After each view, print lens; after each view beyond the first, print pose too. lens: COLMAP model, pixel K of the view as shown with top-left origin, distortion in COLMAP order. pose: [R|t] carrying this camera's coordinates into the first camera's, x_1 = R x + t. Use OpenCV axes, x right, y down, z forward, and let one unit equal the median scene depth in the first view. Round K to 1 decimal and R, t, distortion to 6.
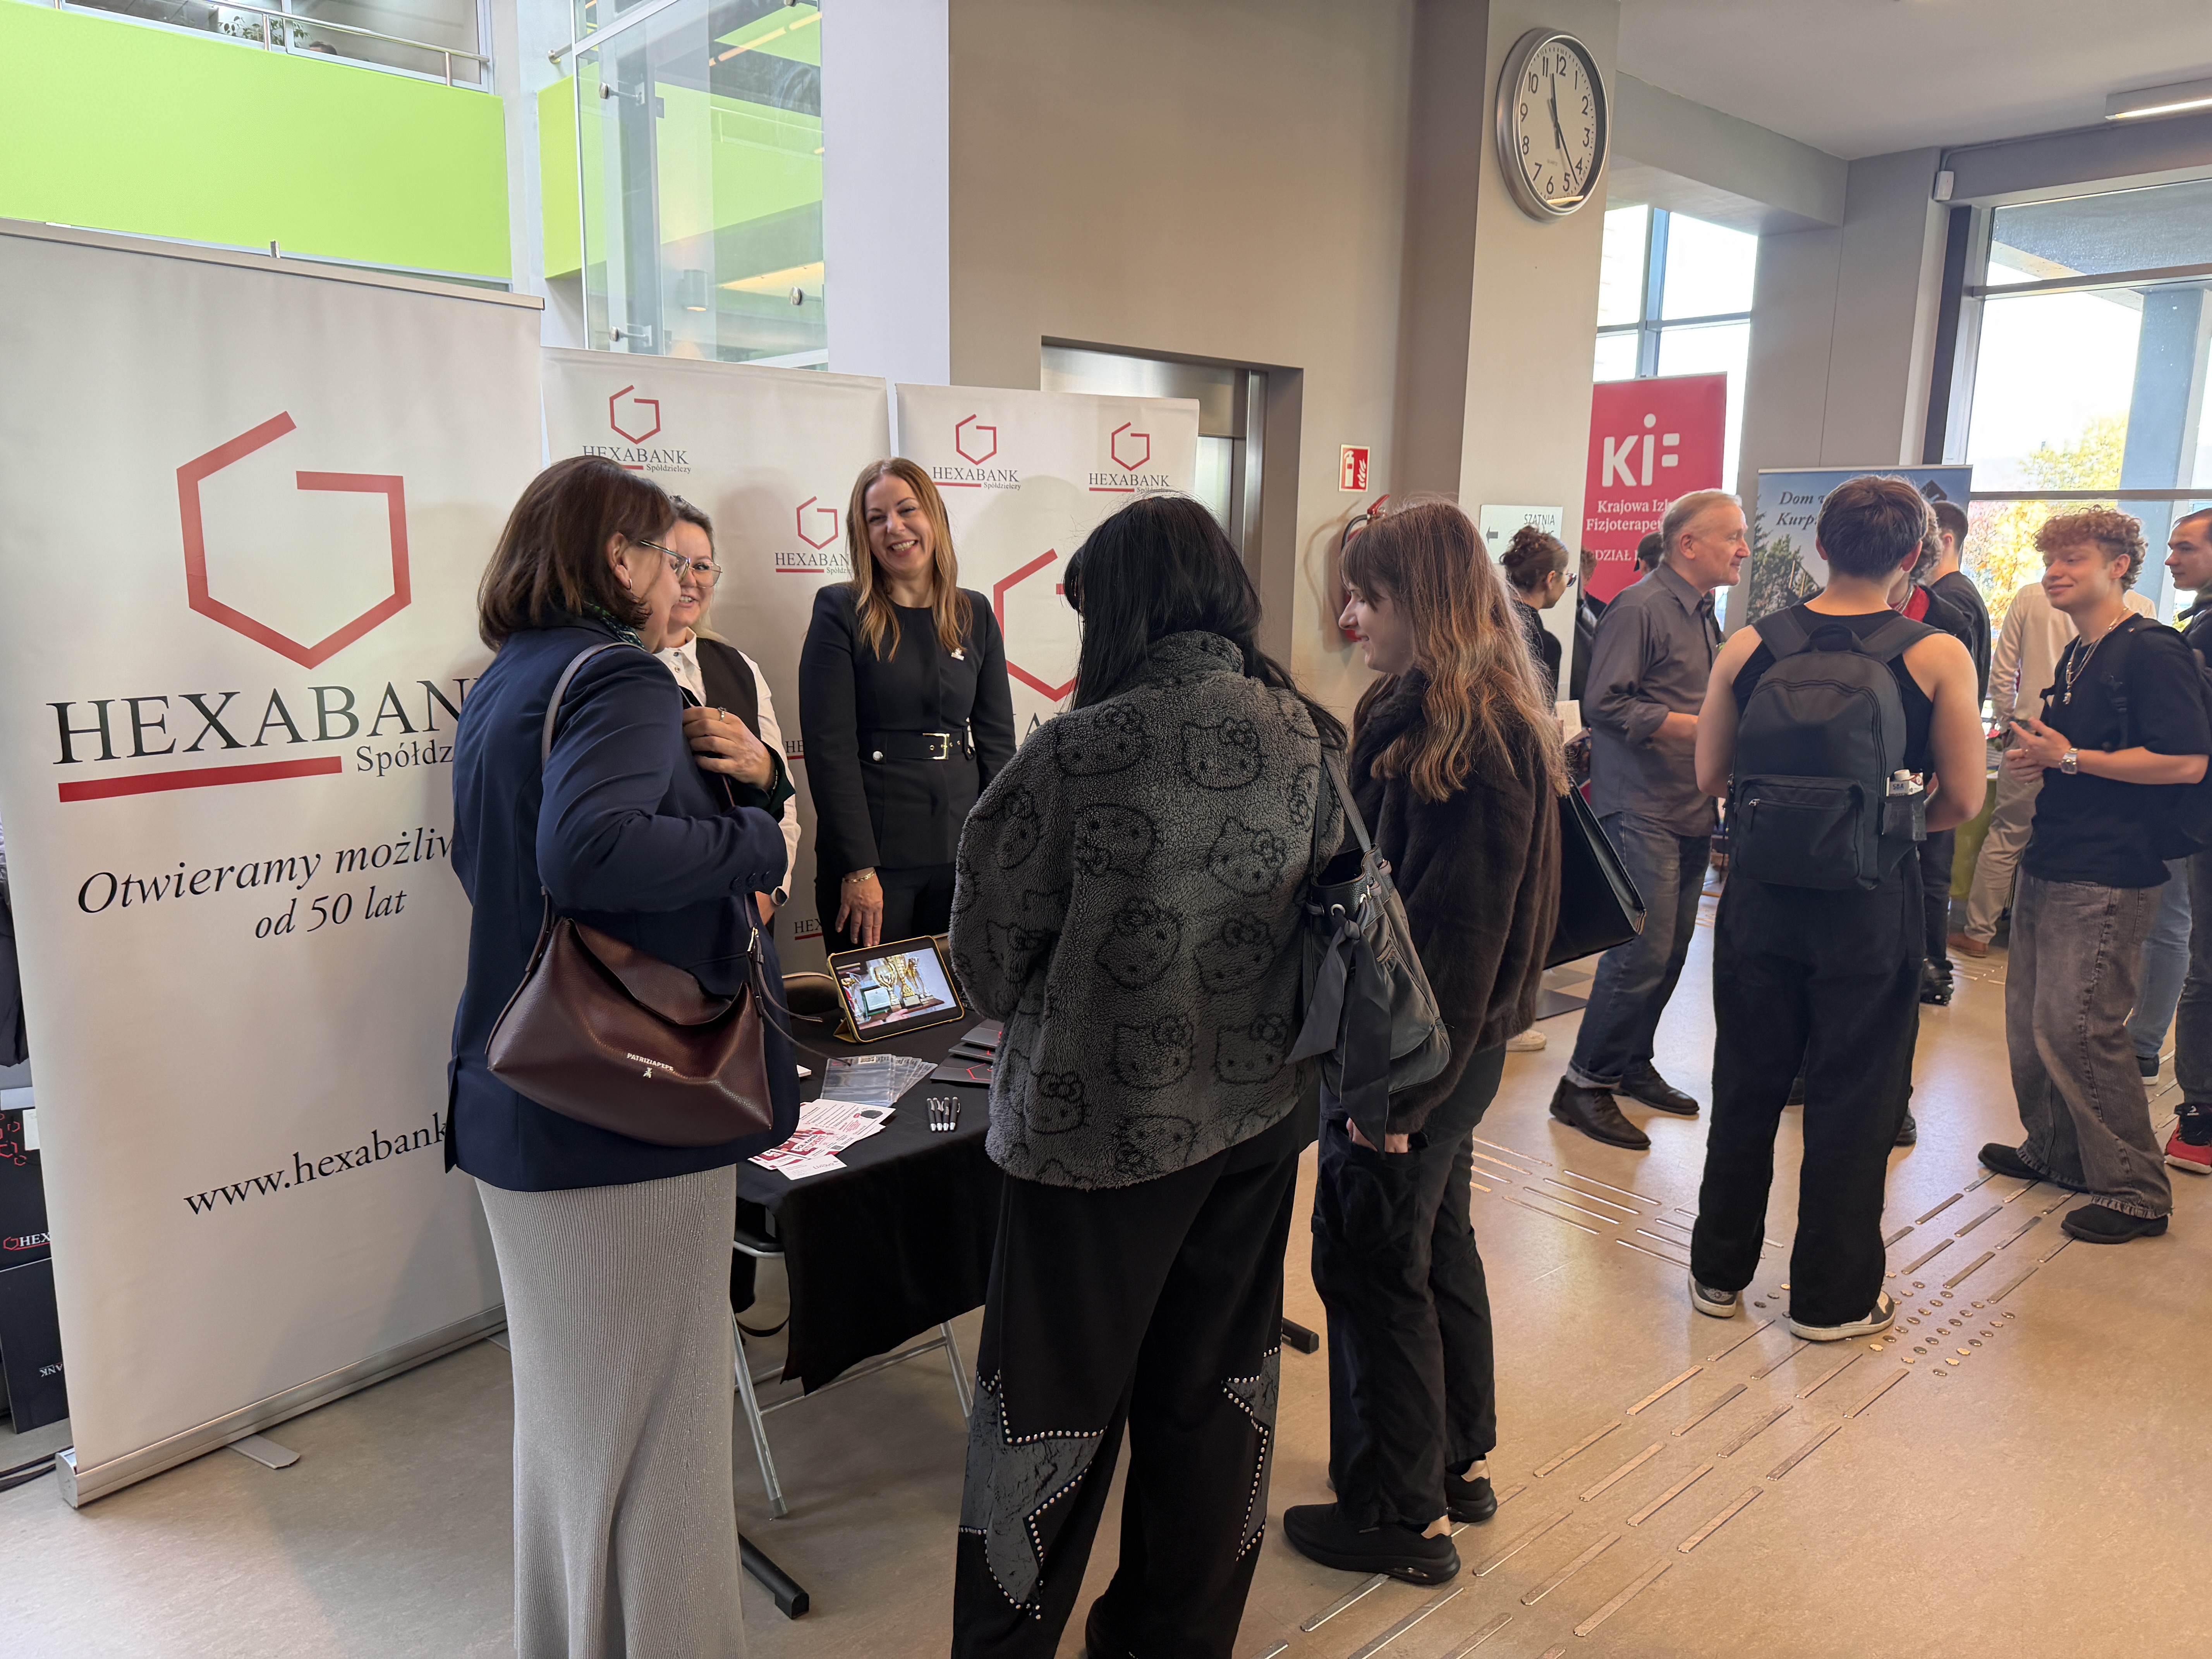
lens RADIAL K [[1567.0, 0, 1121.4], [0, 1567.0, 834.5], [0, 0, 1]] dist [0.025205, -0.020219]
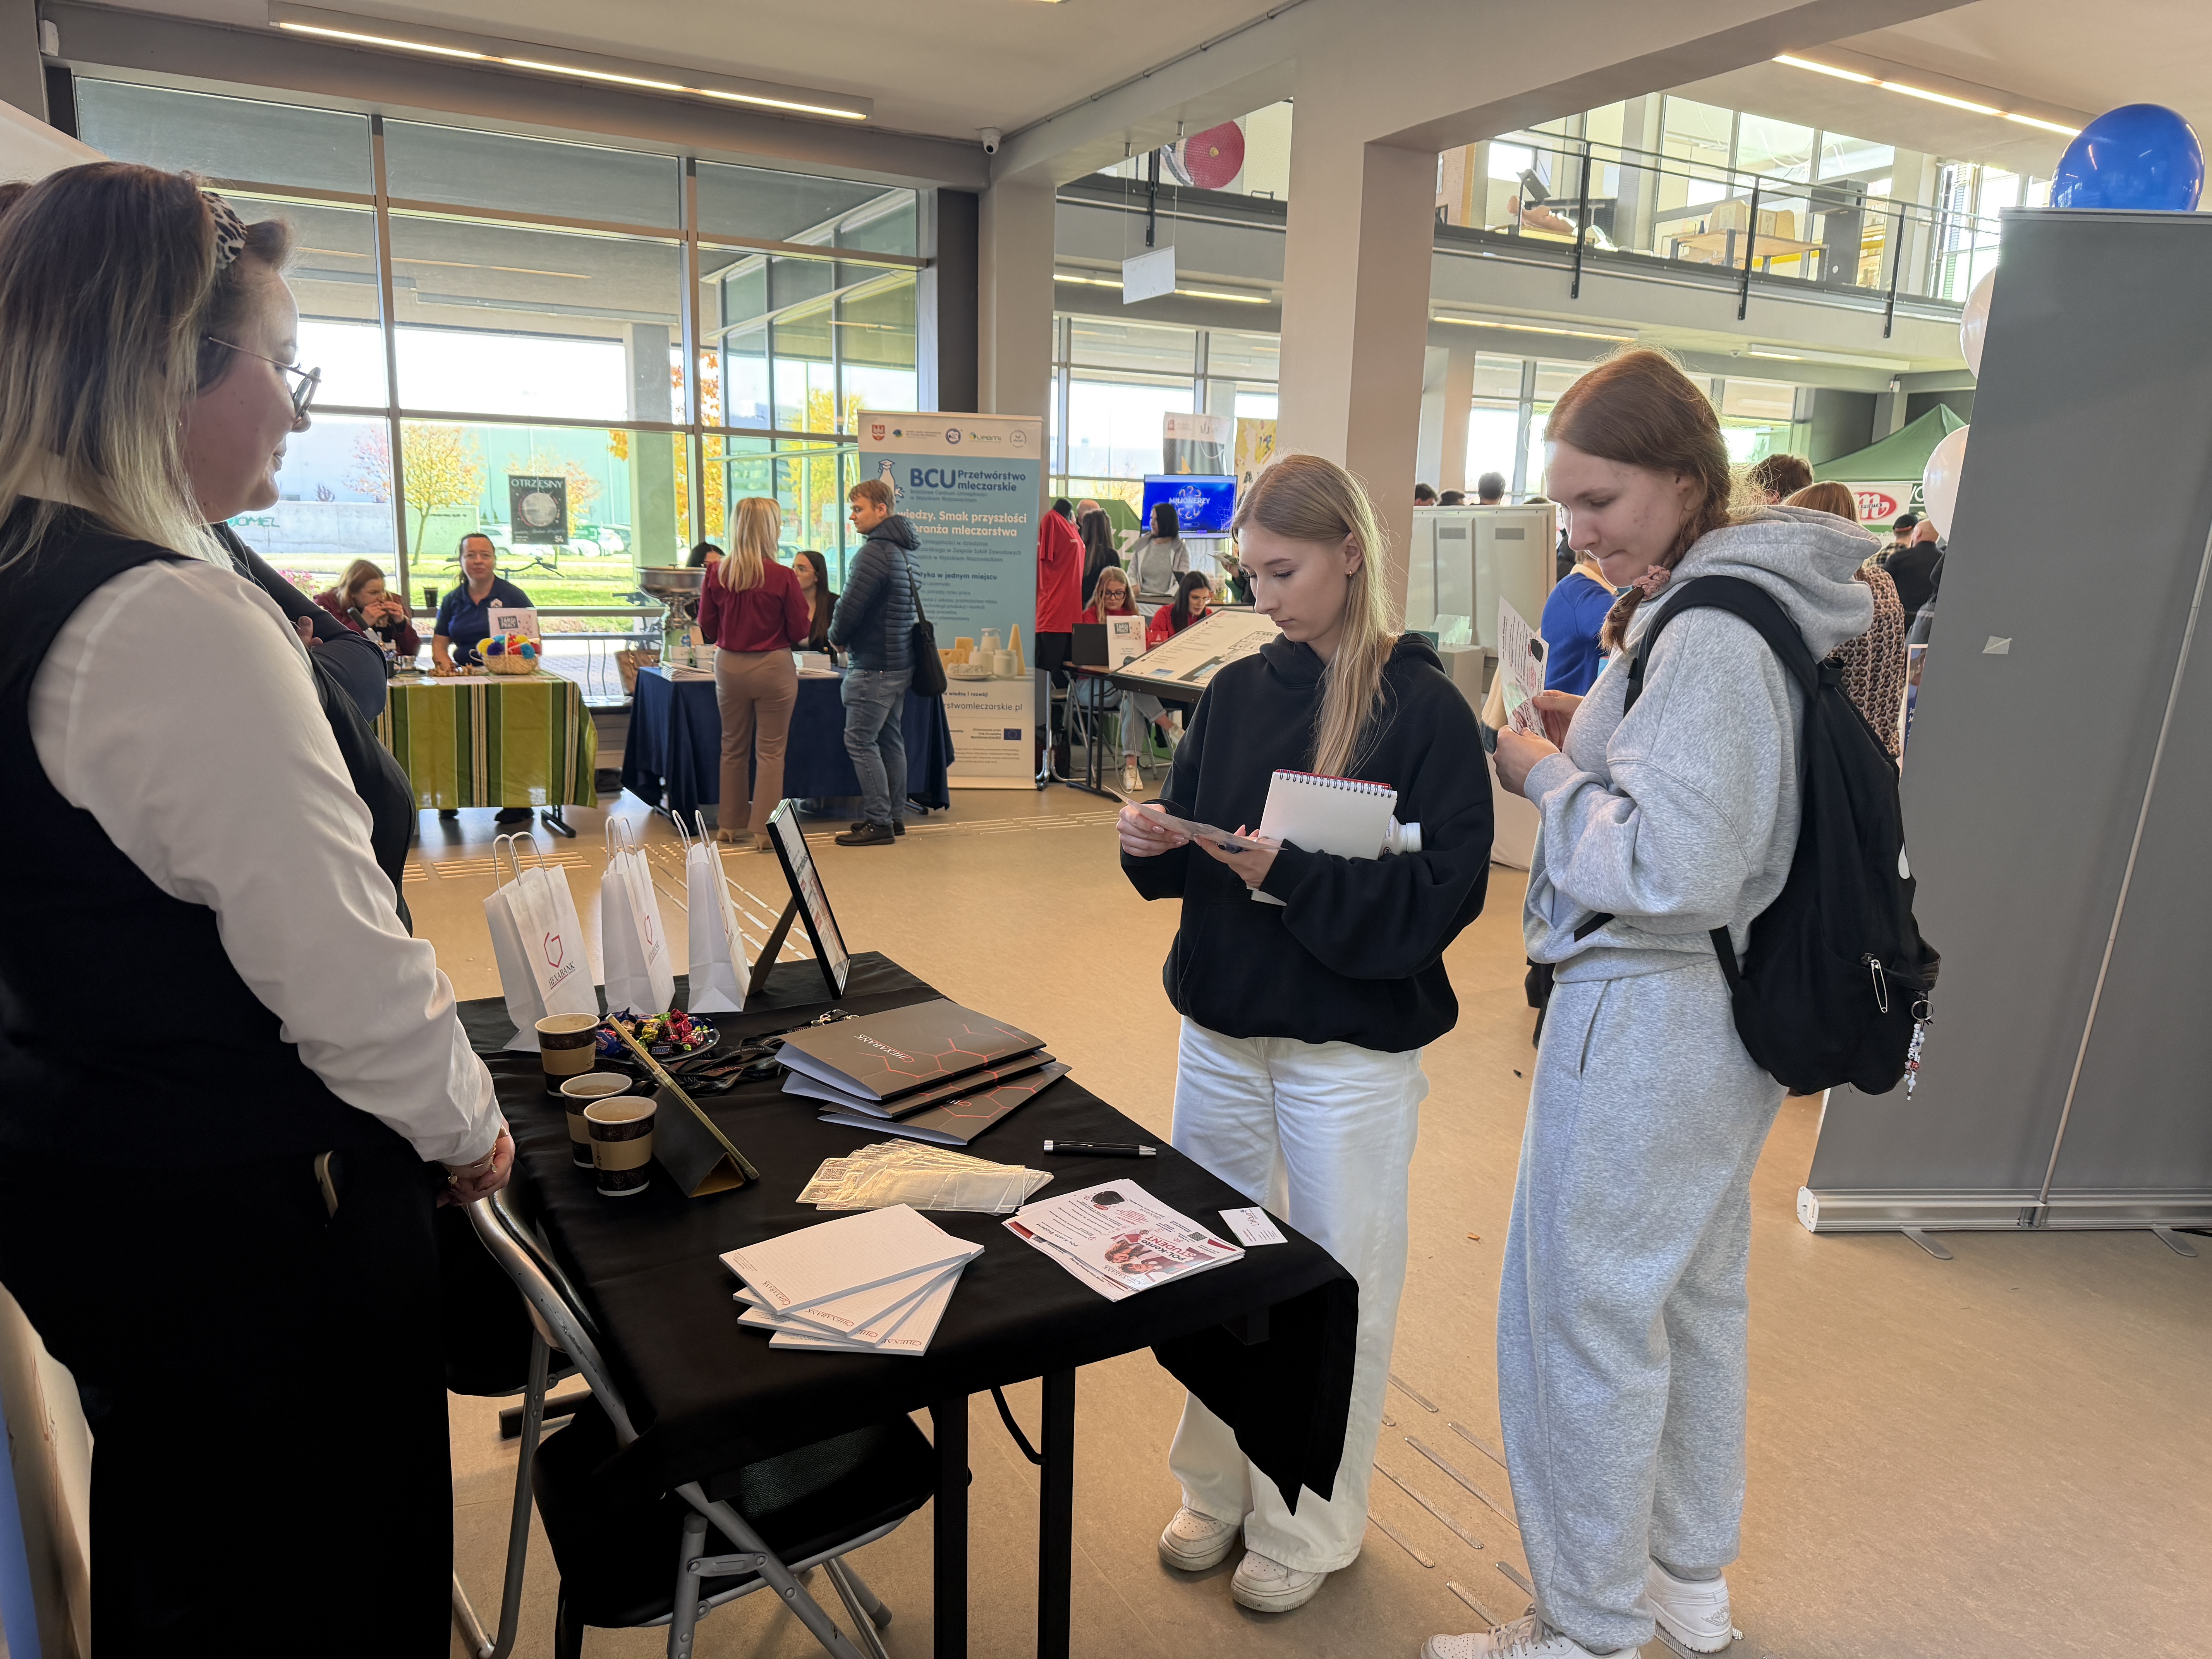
lens RADIAL K [[1567.0, 0, 1121.4], [0, 1567.0, 834.5], [0, 0, 1]] dist [0.025205, -0.020219]
pose [[0.214765, -0.202949, 0.955347, -0.644837], [0.161280, 0.972112, 0.170254, -0.080127], [-0.963257, 0.117513, 0.241507, 0.620769]]
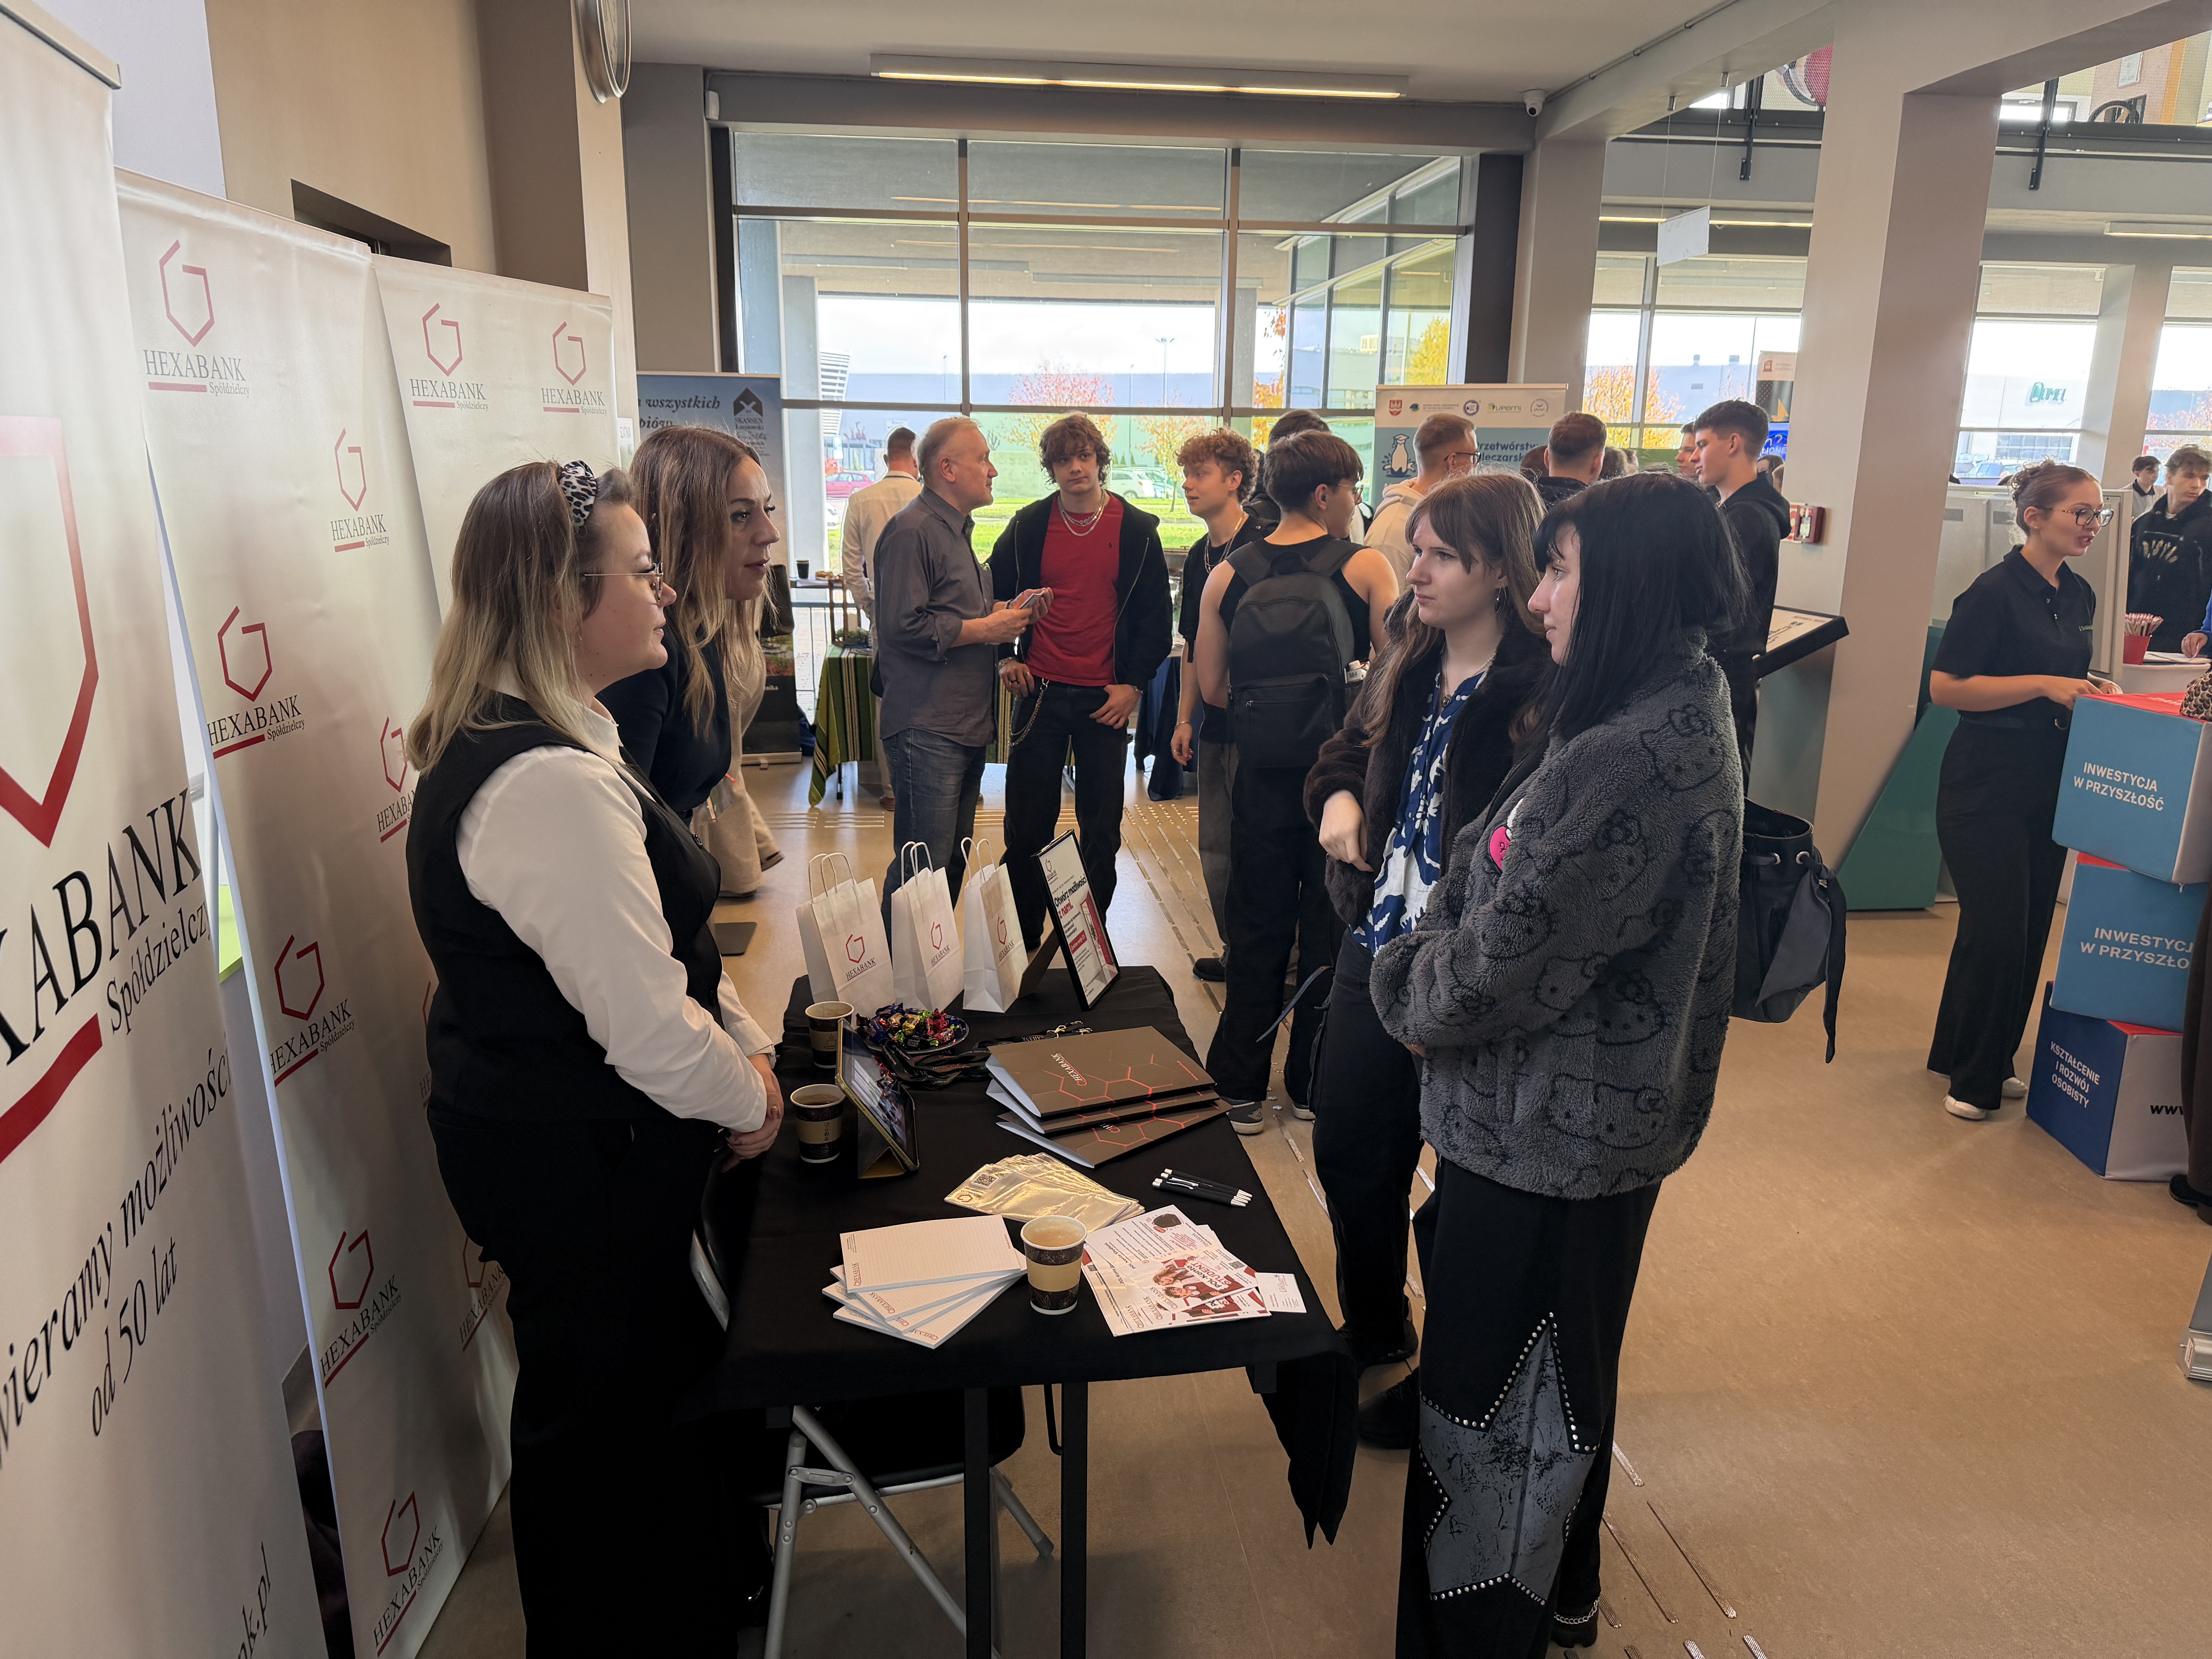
lens RADIAL K [[1567.0, 0, 1121.4], [0, 1567.0, 834.5], [0, 0, 1]] dist [0.025205, -0.020219]
pose [[0.565627, -0.211139, 0.797174, -0.623905], [0.150871, 0.976848, 0.151679, -0.121063], [-0.810743, 0.034477, 0.584387, 0.410832]]
